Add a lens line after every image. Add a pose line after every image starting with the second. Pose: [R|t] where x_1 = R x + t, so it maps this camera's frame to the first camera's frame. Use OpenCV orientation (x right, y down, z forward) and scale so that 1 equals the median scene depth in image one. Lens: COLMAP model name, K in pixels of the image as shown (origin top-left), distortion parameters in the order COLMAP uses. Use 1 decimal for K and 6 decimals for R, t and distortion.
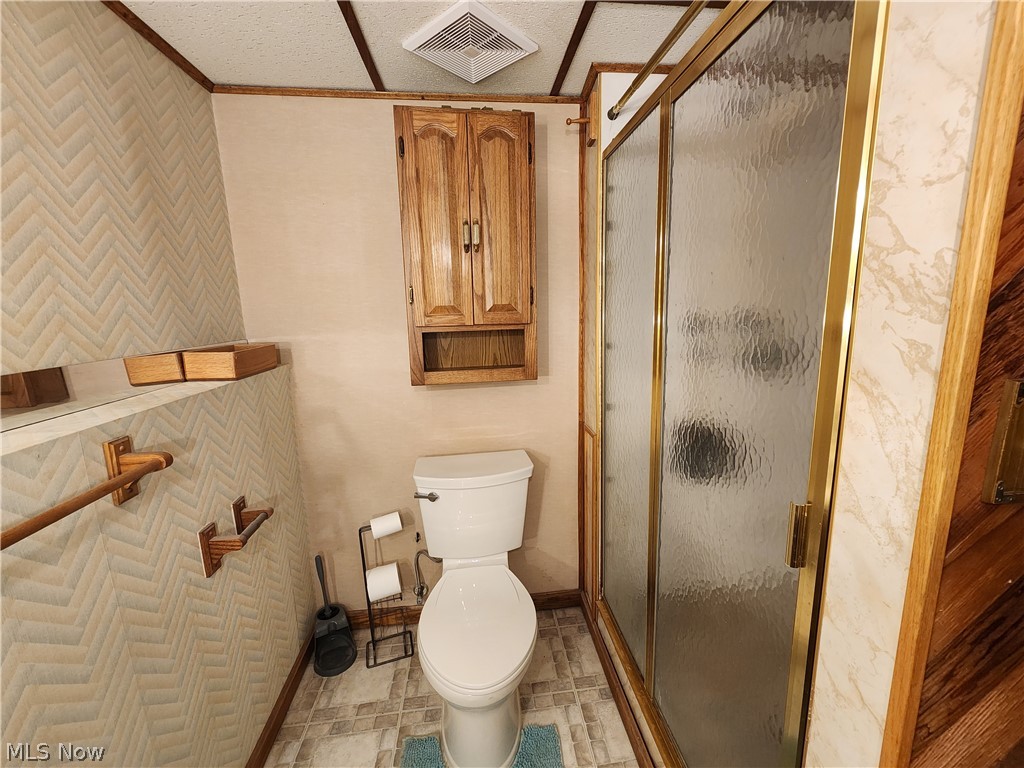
lens RADIAL K [[421.3, 0, 517.7], [0, 421.3, 380.5], [0, 0, 1]] dist [-0.003639, 0.001723]
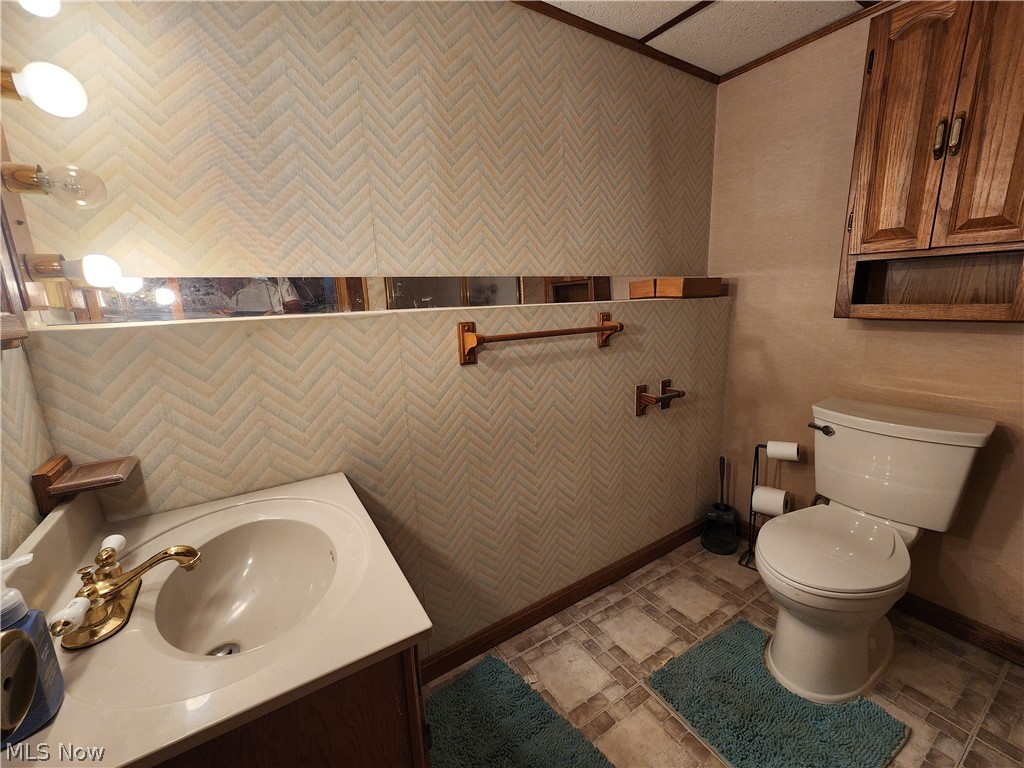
lens RADIAL K [[421.3, 0, 514.6], [0, 421.3, 386.1], [0, 0, 1]] dist [-0.003639, 0.001723]
pose [[0.429599, 0.198620, -0.880906, 0.344565], [-0.138227, 0.978478, 0.153210, 0.128636], [0.892378, 0.055946, 0.447808, -0.109875]]
